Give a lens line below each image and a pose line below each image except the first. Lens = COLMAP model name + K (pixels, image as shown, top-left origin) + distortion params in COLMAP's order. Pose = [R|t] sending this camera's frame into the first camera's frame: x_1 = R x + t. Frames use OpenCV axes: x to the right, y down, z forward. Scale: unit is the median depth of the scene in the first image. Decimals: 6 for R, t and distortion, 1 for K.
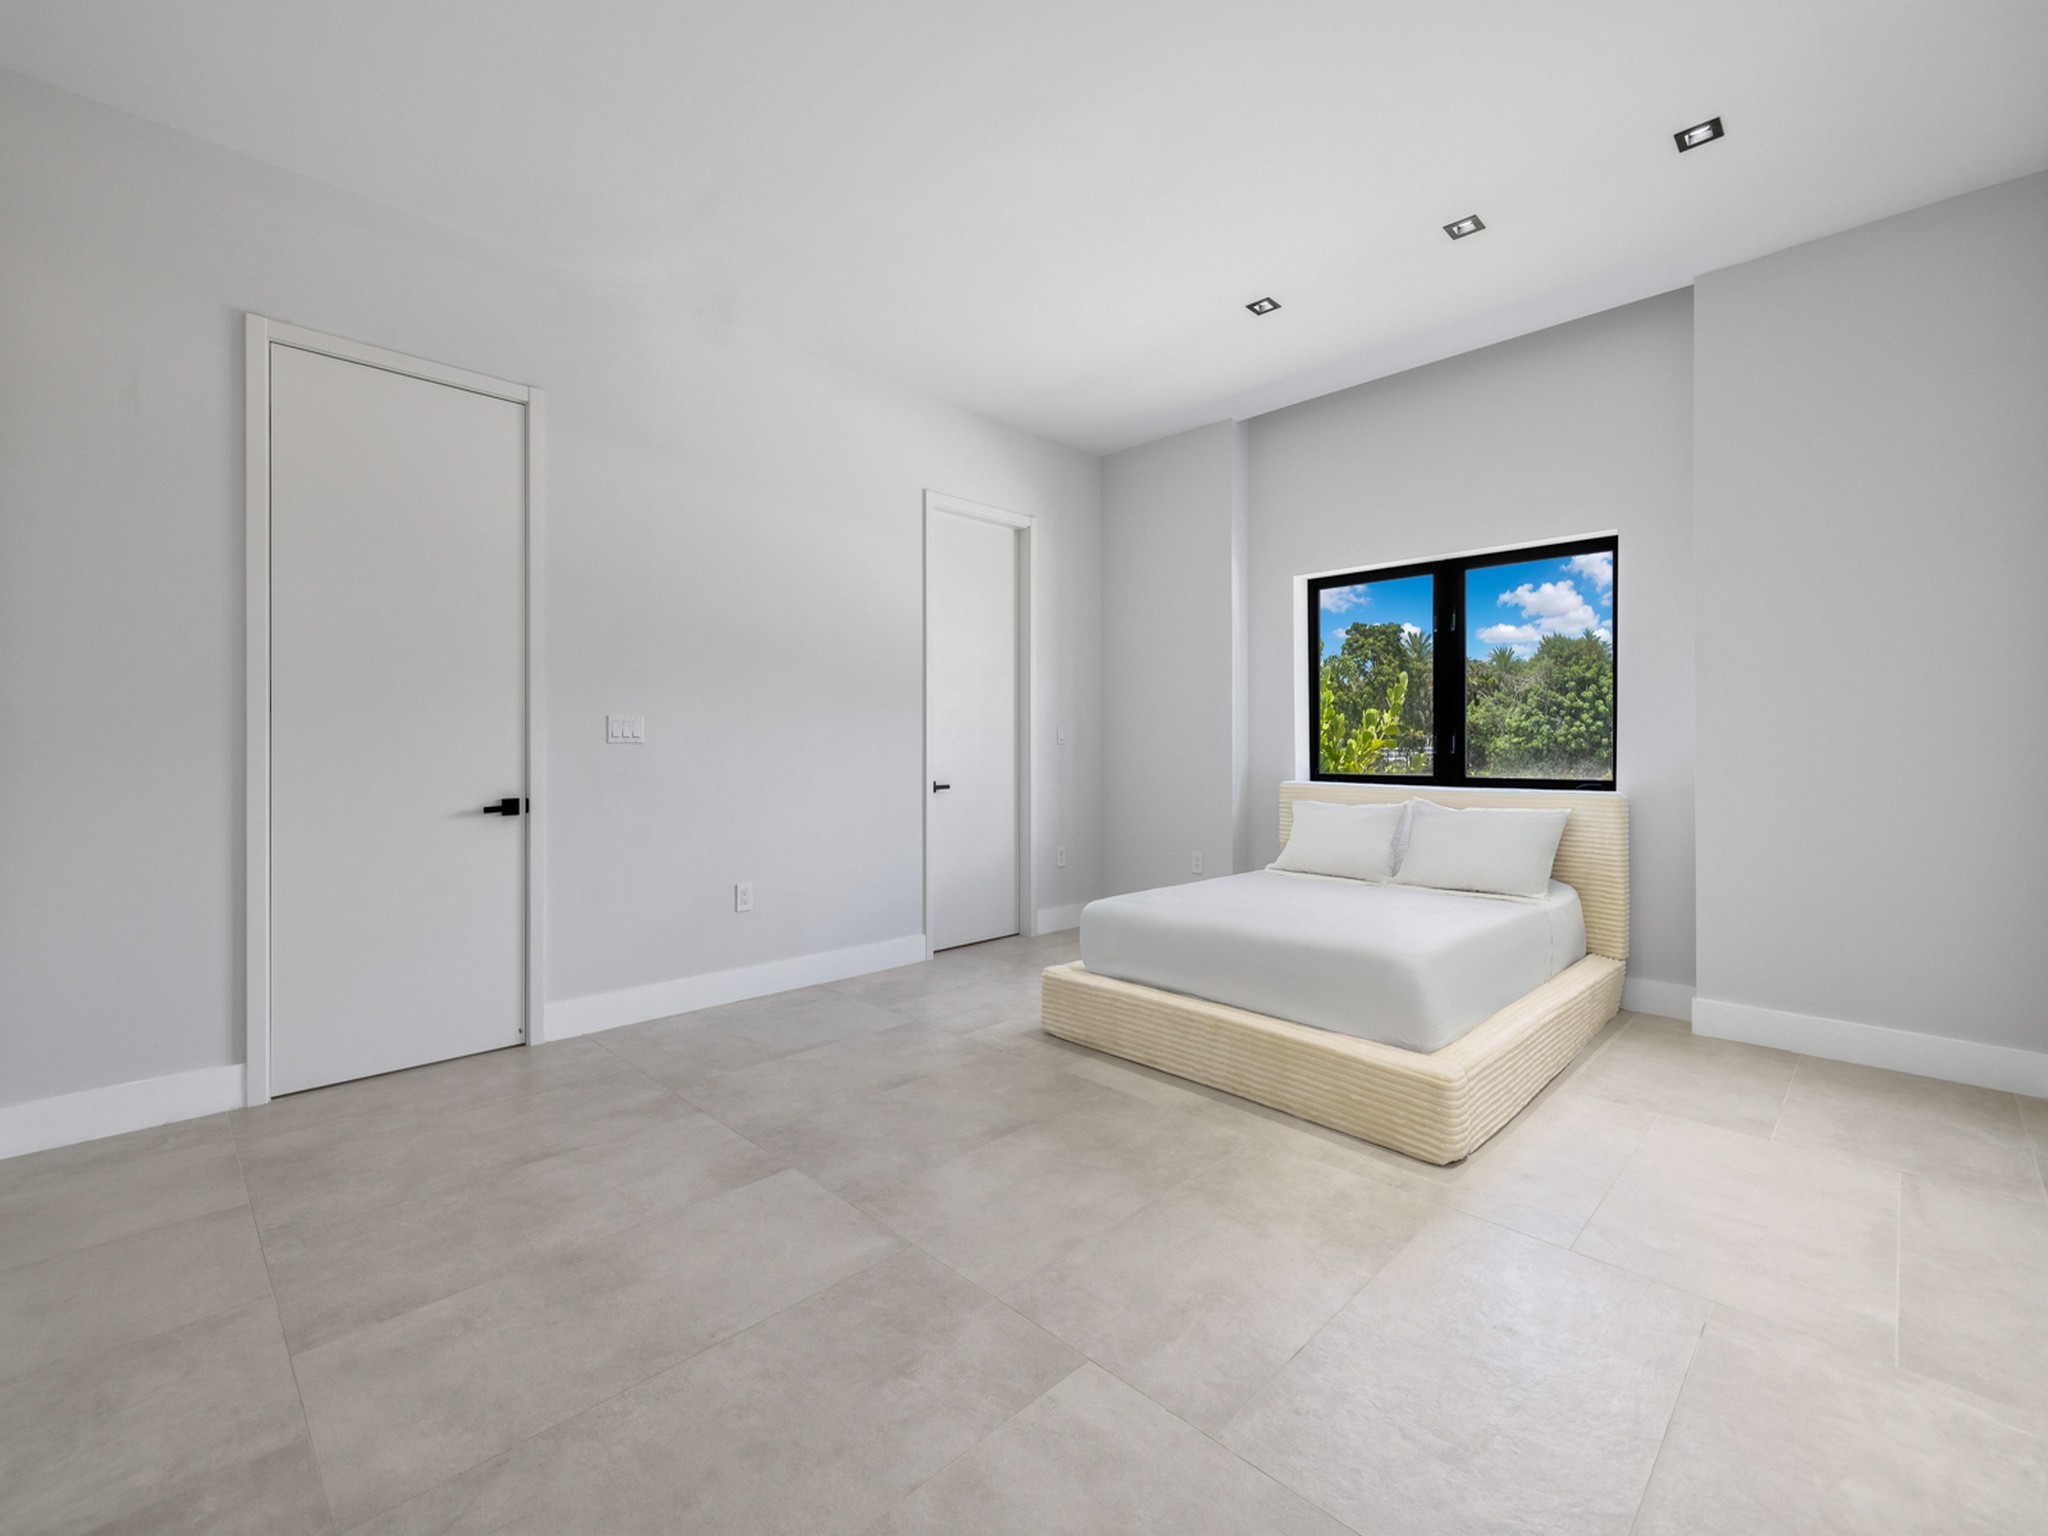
lens RADIAL K [[877.5, 0, 1013.6], [0, 877.5, 765.3], [0, 0, 1]] dist [-0.000799, 0.000900]
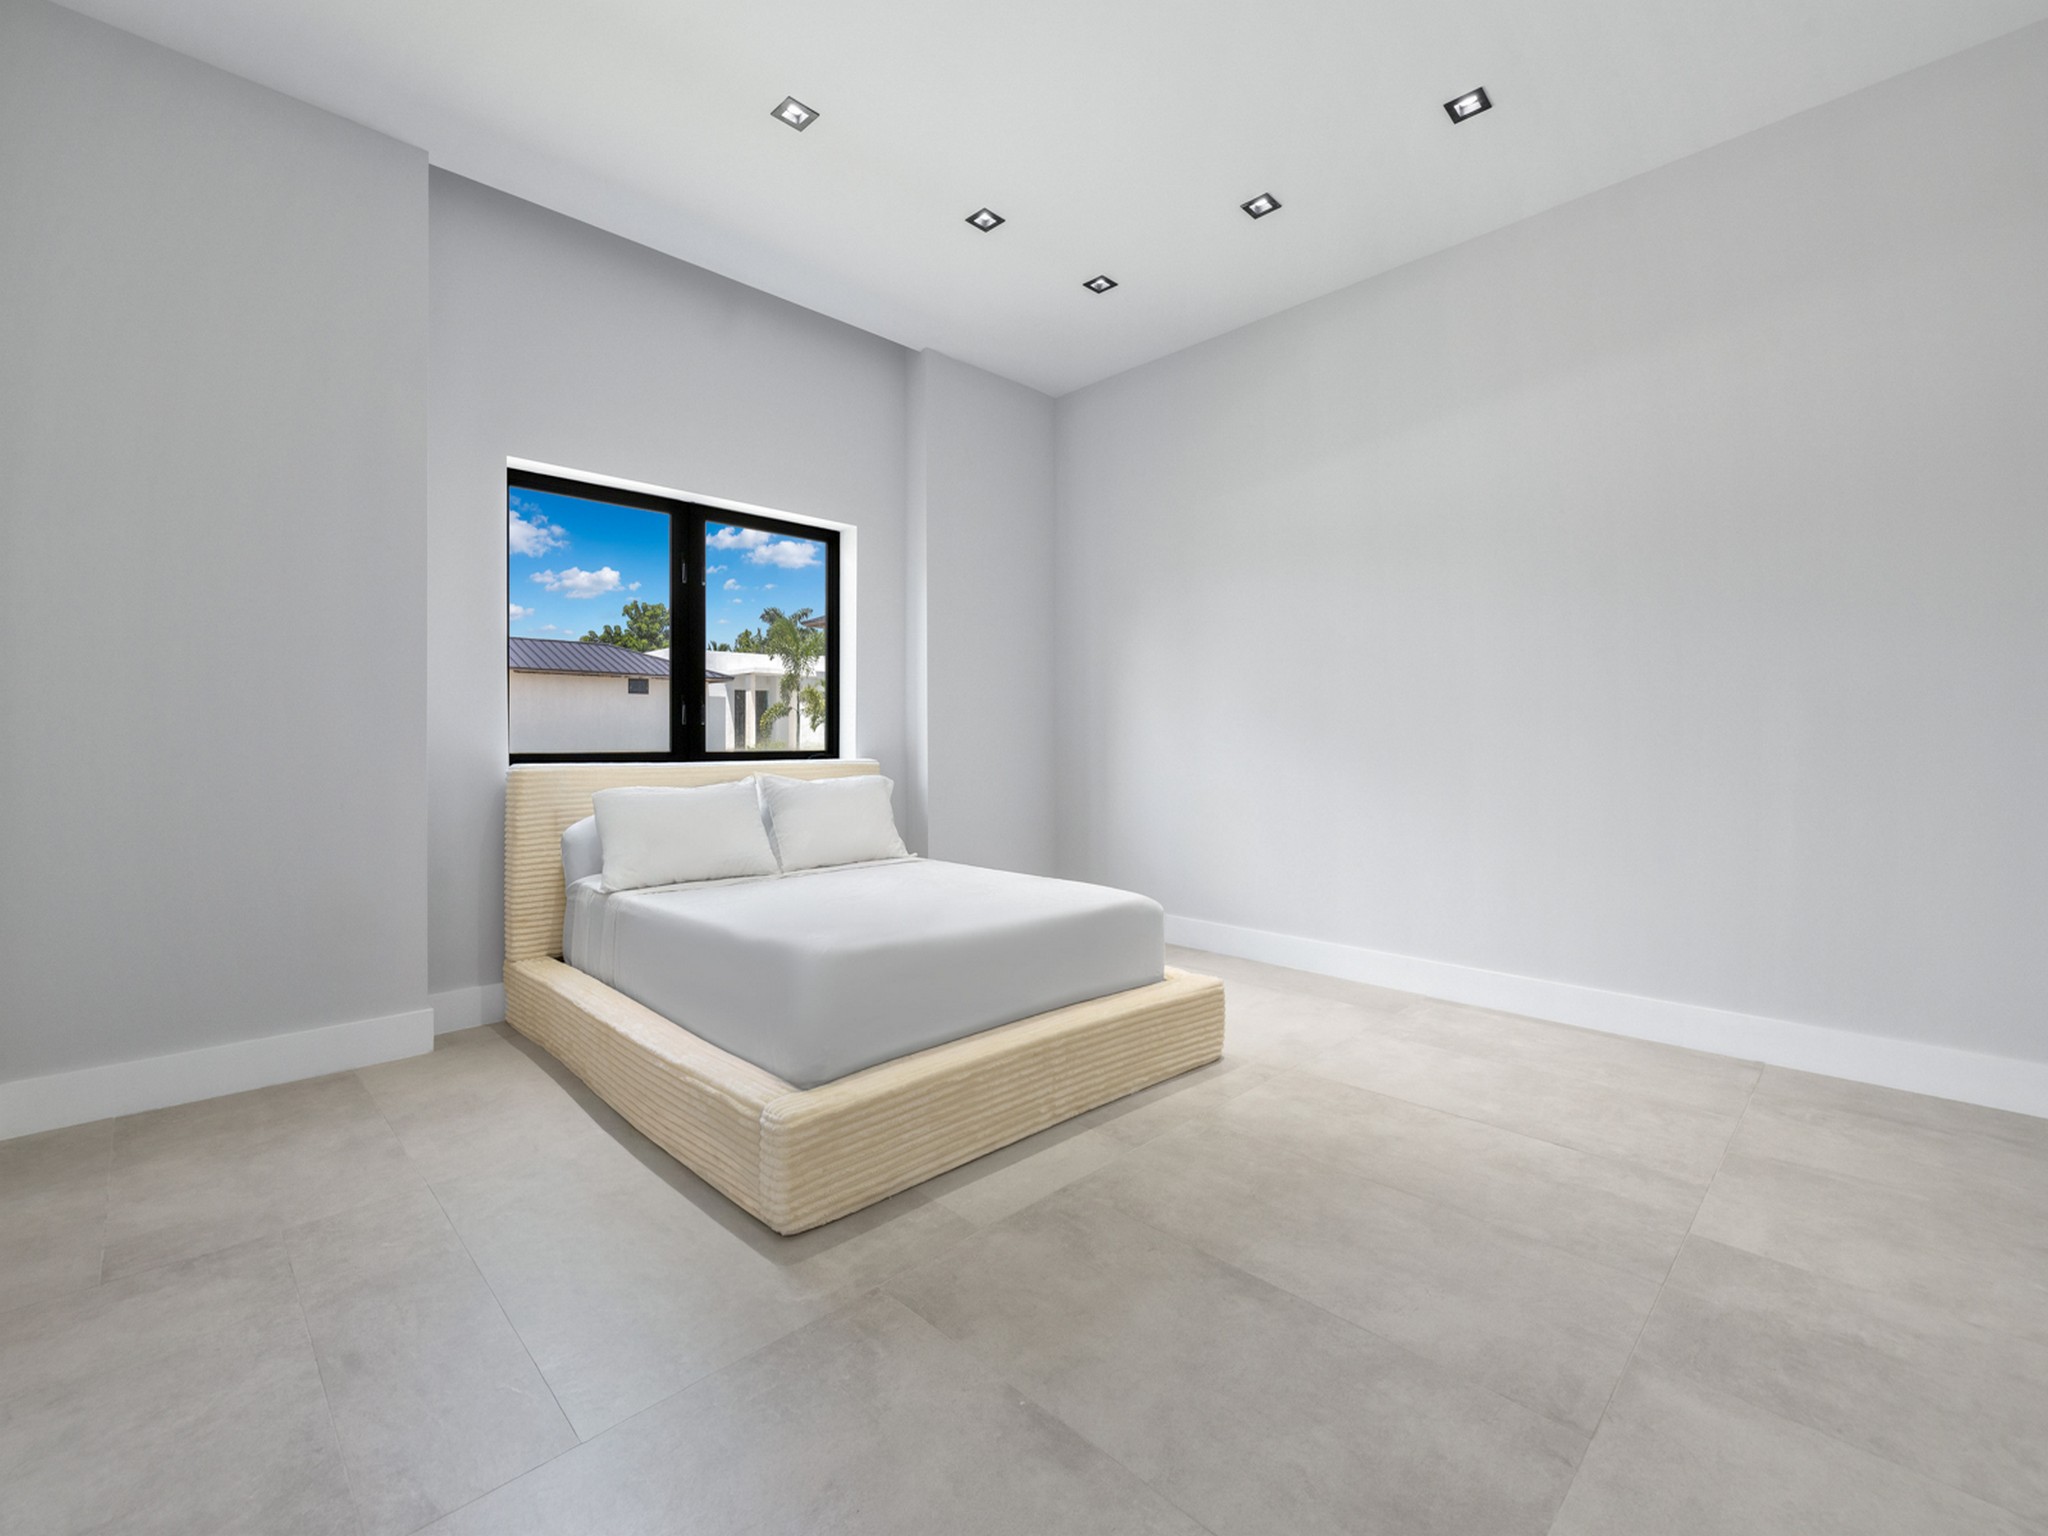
lens RADIAL K [[877.5, 0, 1018.9], [0, 877.5, 752.3], [0, 0, 1]] dist [-0.000799, 0.000900]
pose [[0.007483, -0.016848, 0.999830, -0.522903], [0.023011, 0.999596, 0.016672, 0.008071], [-0.999707, 0.022882, 0.007867, 0.920741]]
